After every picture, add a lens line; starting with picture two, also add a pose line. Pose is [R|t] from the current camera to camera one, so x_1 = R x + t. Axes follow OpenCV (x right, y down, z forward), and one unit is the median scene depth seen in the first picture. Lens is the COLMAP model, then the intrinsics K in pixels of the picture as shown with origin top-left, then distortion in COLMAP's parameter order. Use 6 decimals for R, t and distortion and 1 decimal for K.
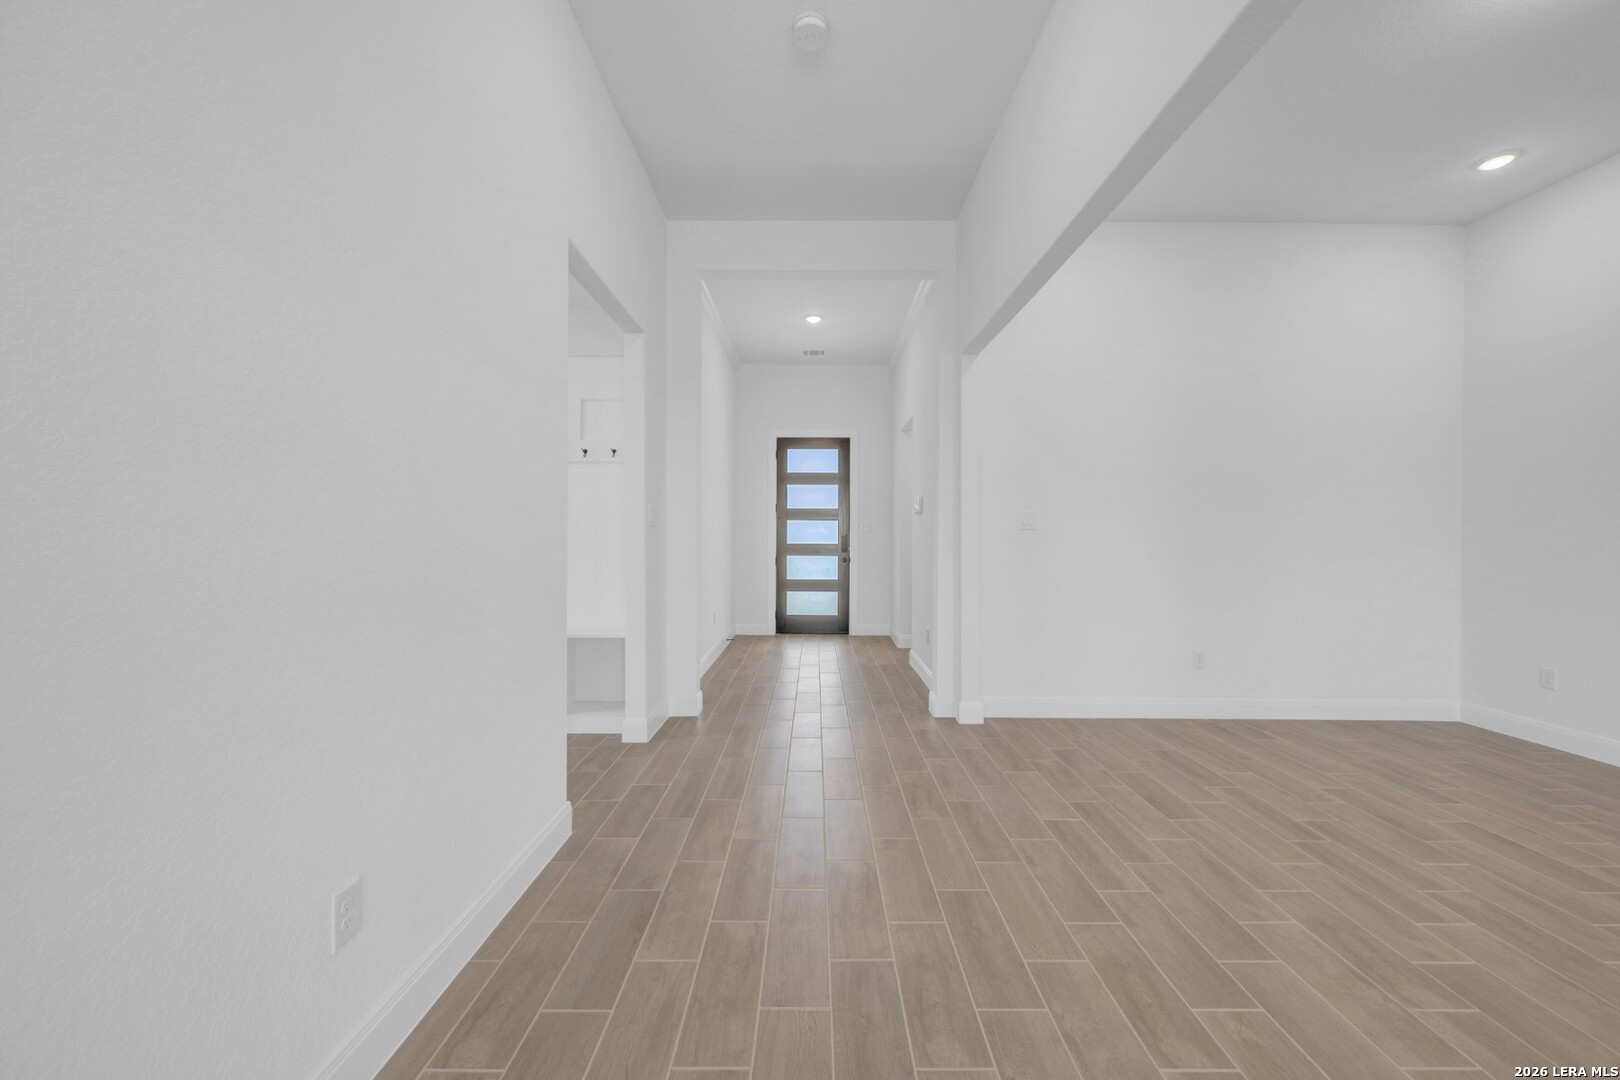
lens RADIAL K [[637.5, 0, 814.4], [0, 637.5, 539.4], [0, 0, 1]] dist [0.002219, 0.000235]
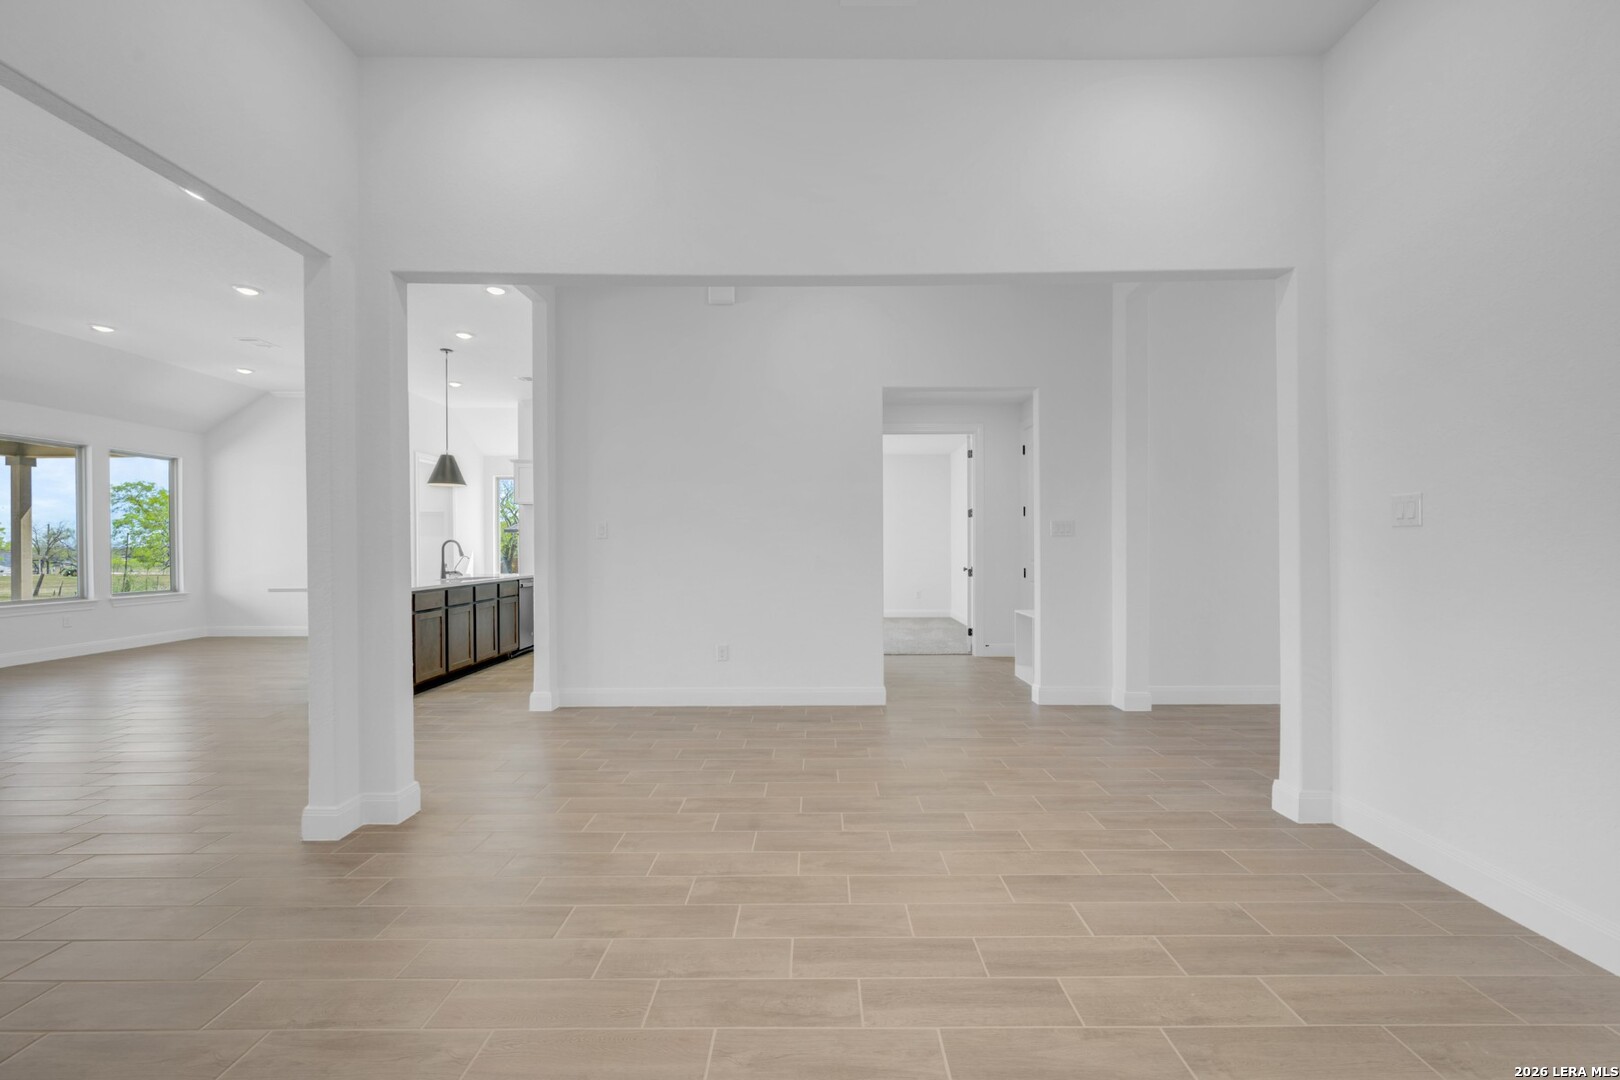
lens RADIAL K [[637.5, 0, 817.7], [0, 637.5, 549.6], [0, 0, 1]] dist [0.002219, 0.000235]
pose [[-0.002921, -0.001960, -0.999994, 1.605266], [0.007645, 0.999969, -0.001982, 0.007892], [0.999967, -0.007651, -0.002906, 0.874826]]
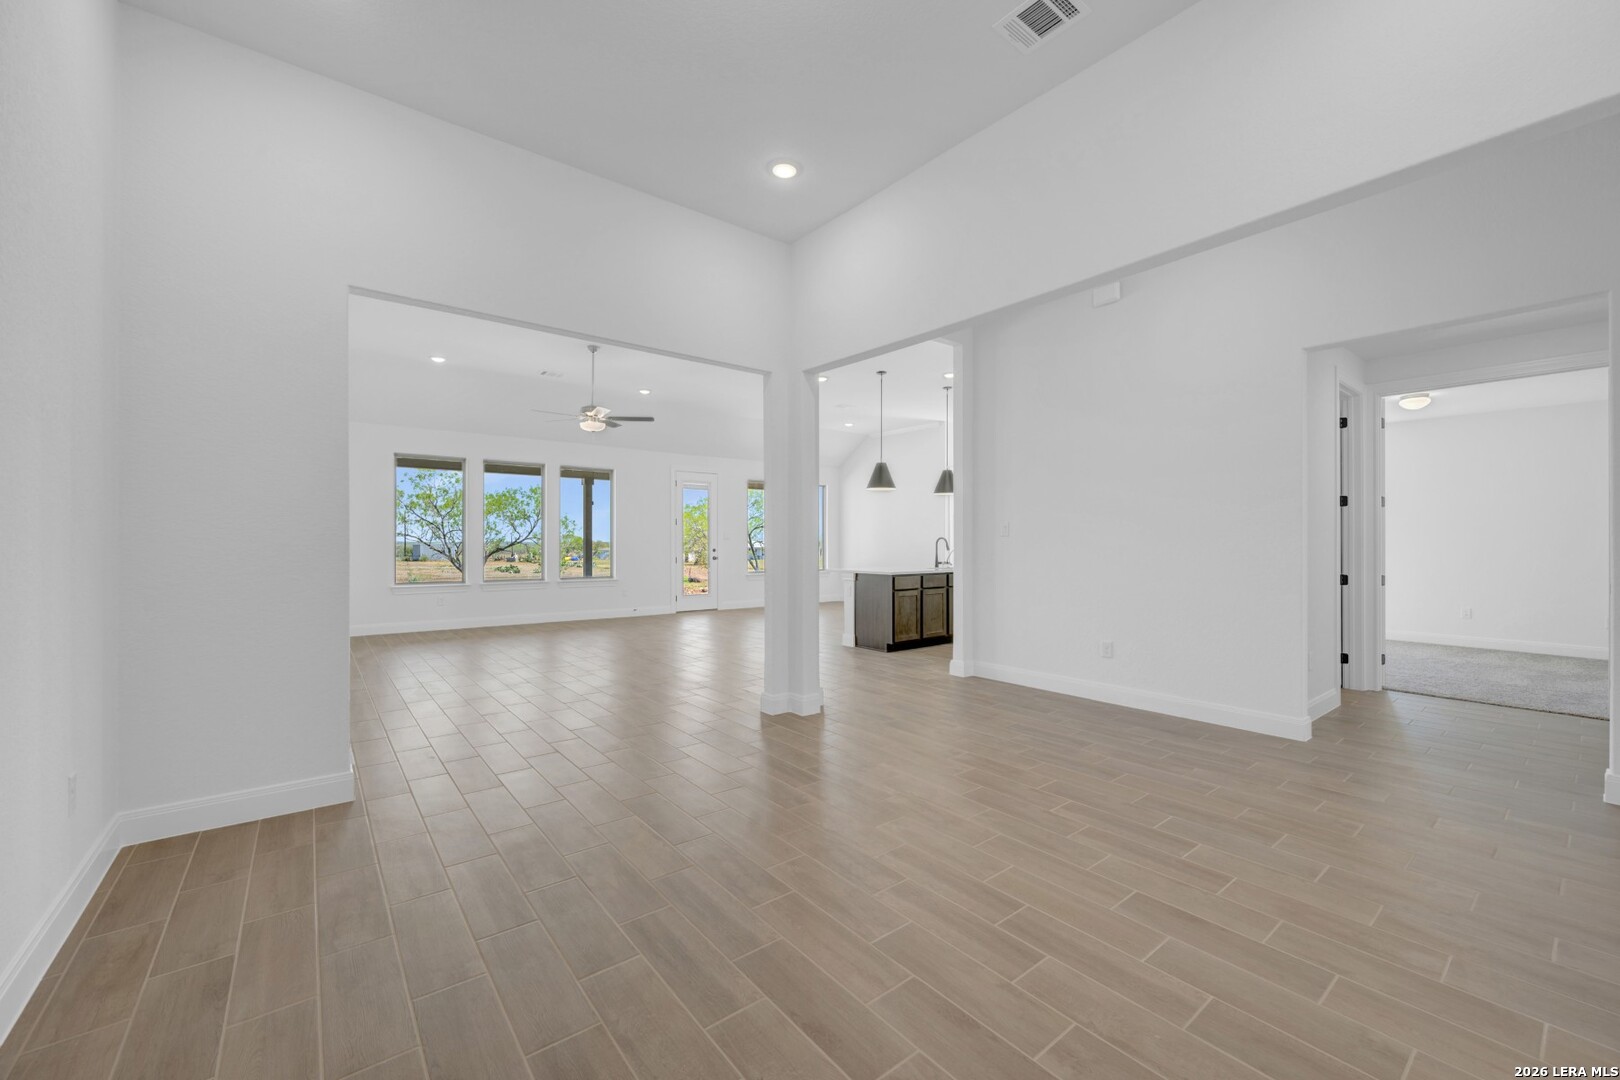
lens RADIAL K [[637.5, 0, 817.4], [0, 637.5, 546.7], [0, 0, 1]] dist [0.002219, 0.000235]
pose [[-0.782555, -0.003896, -0.622569, 1.567680], [-0.003338, 0.999992, -0.002062, 0.010528], [0.622572, 0.000465, -0.782562, 1.576055]]
